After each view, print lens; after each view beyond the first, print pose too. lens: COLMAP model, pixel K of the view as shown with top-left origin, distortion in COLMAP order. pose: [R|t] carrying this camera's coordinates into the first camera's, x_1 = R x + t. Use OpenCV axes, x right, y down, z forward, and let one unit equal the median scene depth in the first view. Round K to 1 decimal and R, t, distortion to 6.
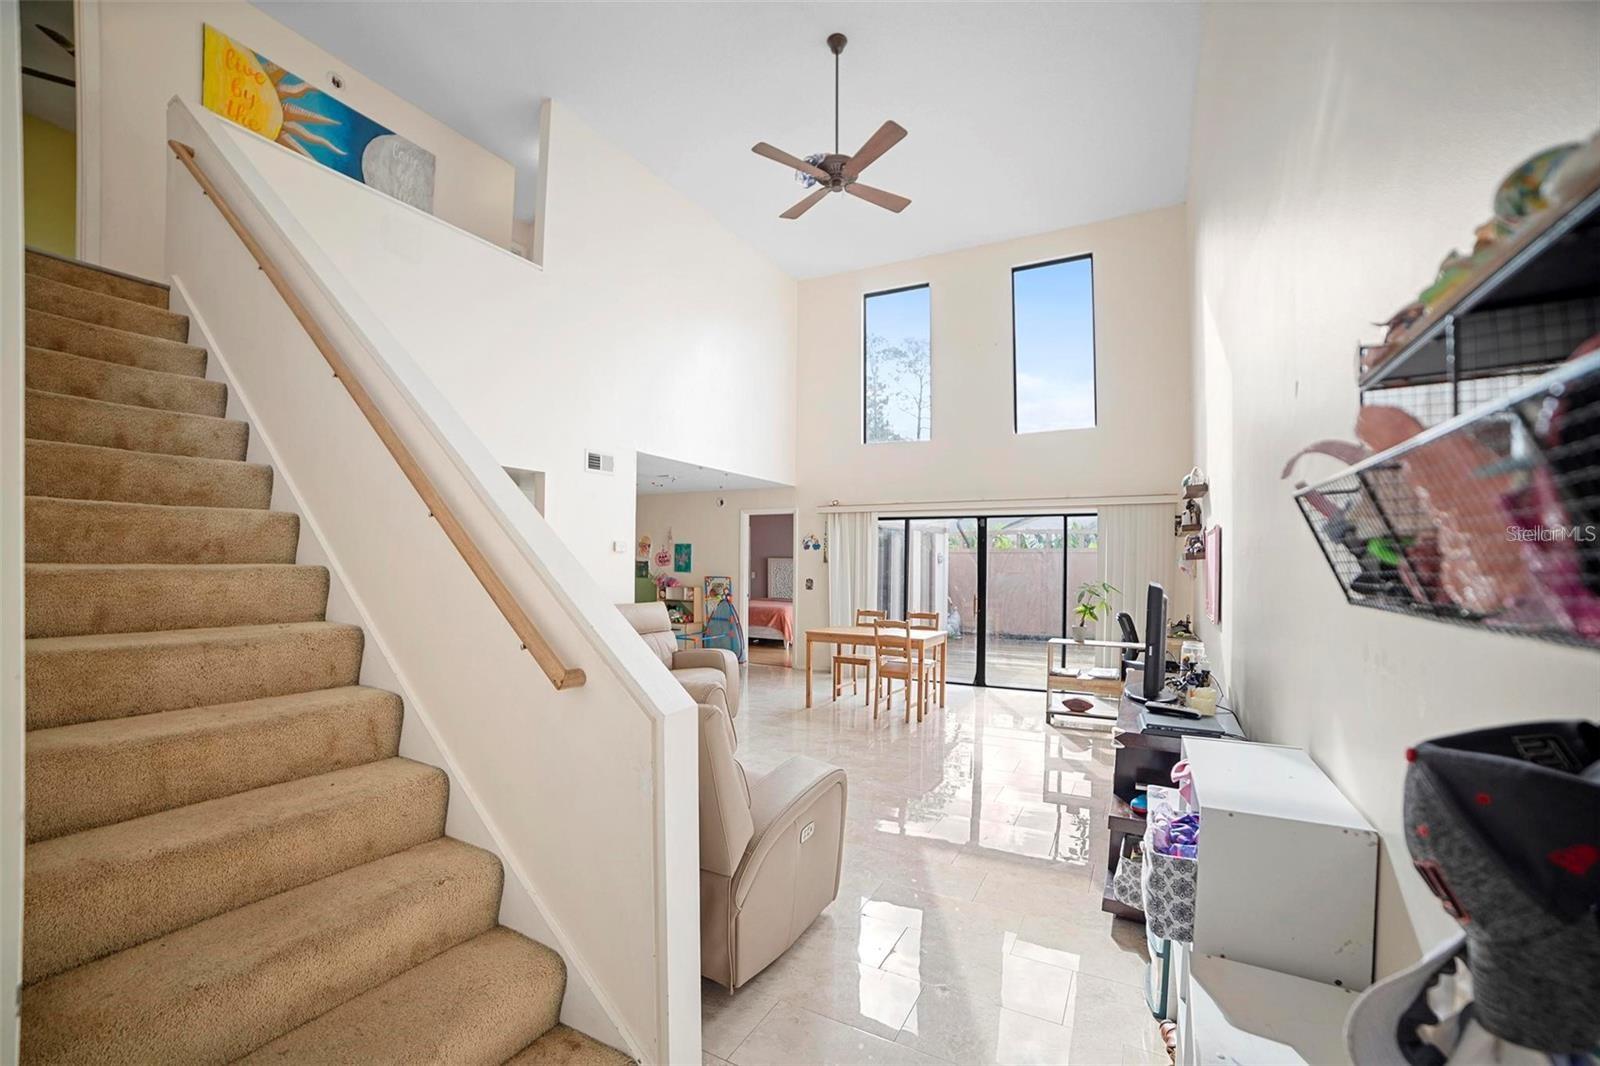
lens RADIAL K [[650.9, 0, 786.9], [0, 650.9, 557.8], [0, 0, 1]] dist [-0.103273, 0.033159]
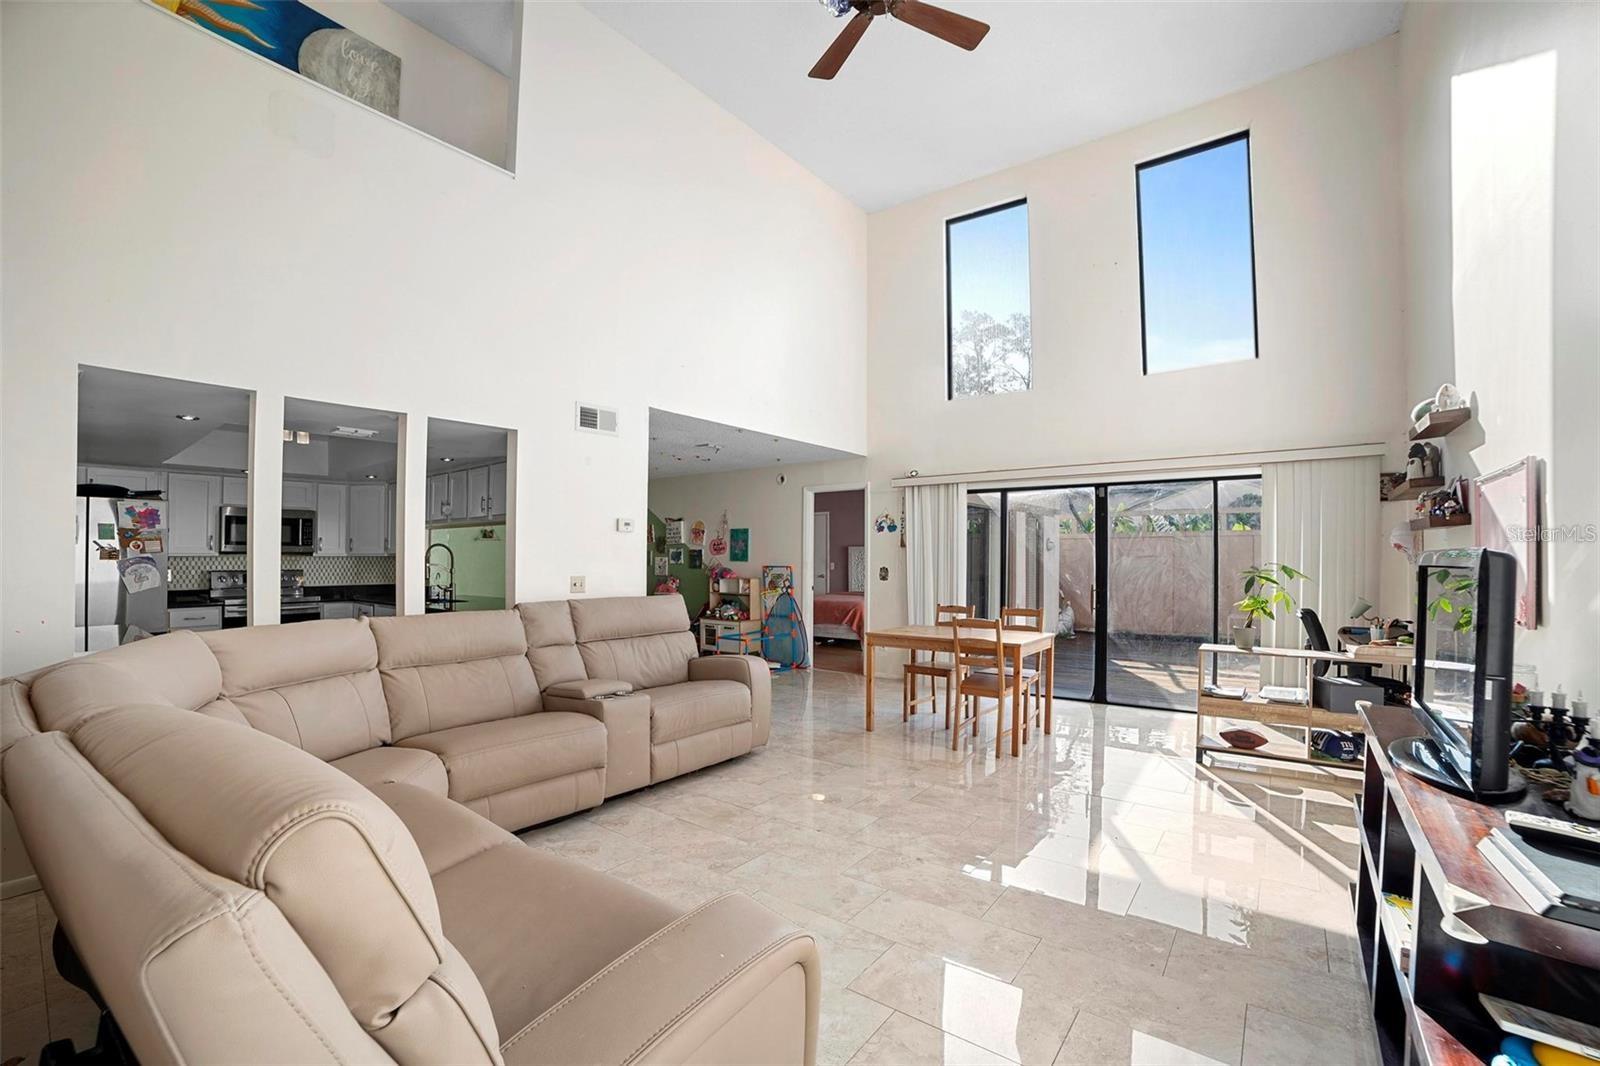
lens RADIAL K [[669.0, 0, 791.8], [0, 669.0, 559.9], [0, 0, 1]] dist [-0.106293, 0.037521]
pose [[0.989375, -0.009331, -0.145085, 0.045142], [0.011000, 0.999882, 0.010710, 0.013638], [0.144968, -0.012192, 0.989361, 0.157819]]
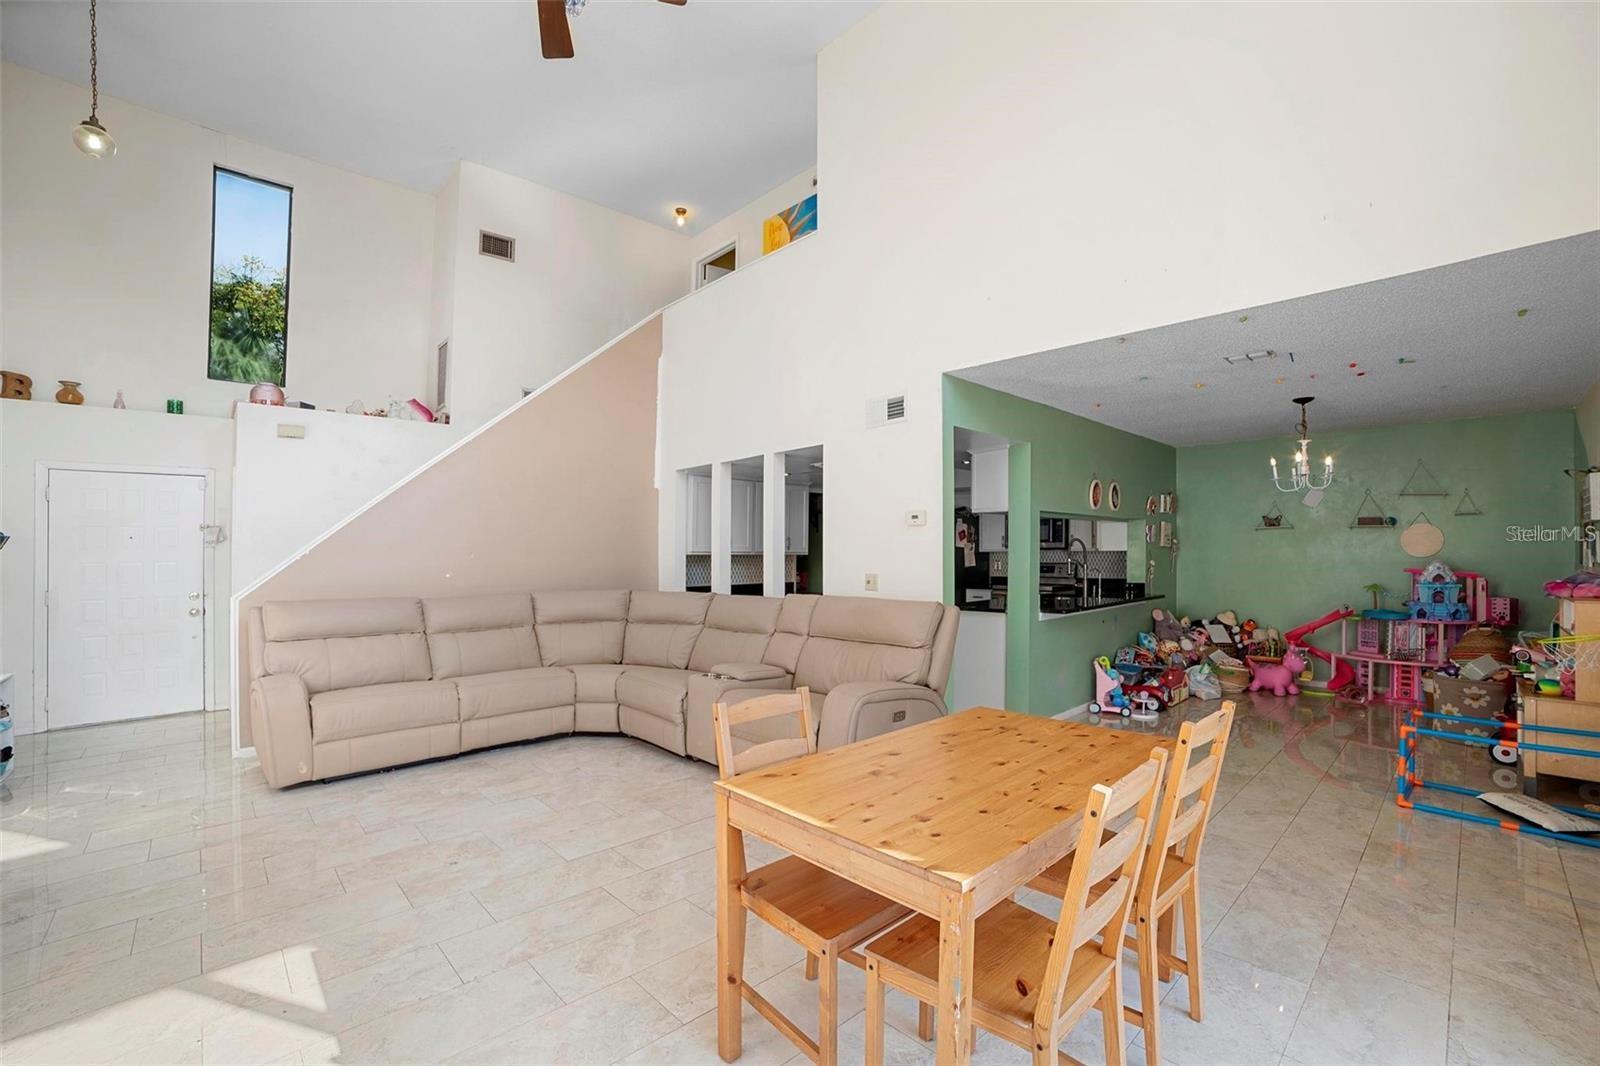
lens RADIAL K [[681.2, 0, 845.5], [0, 681.2, 542.2], [0, 0, 1]] dist [-0.106217, 0.030213]
pose [[-0.271710, -0.023433, -0.962094, 0.344254], [0.011807, 0.999547, -0.027679, 0.020275], [0.962307, -0.018880, -0.271310, 0.826202]]
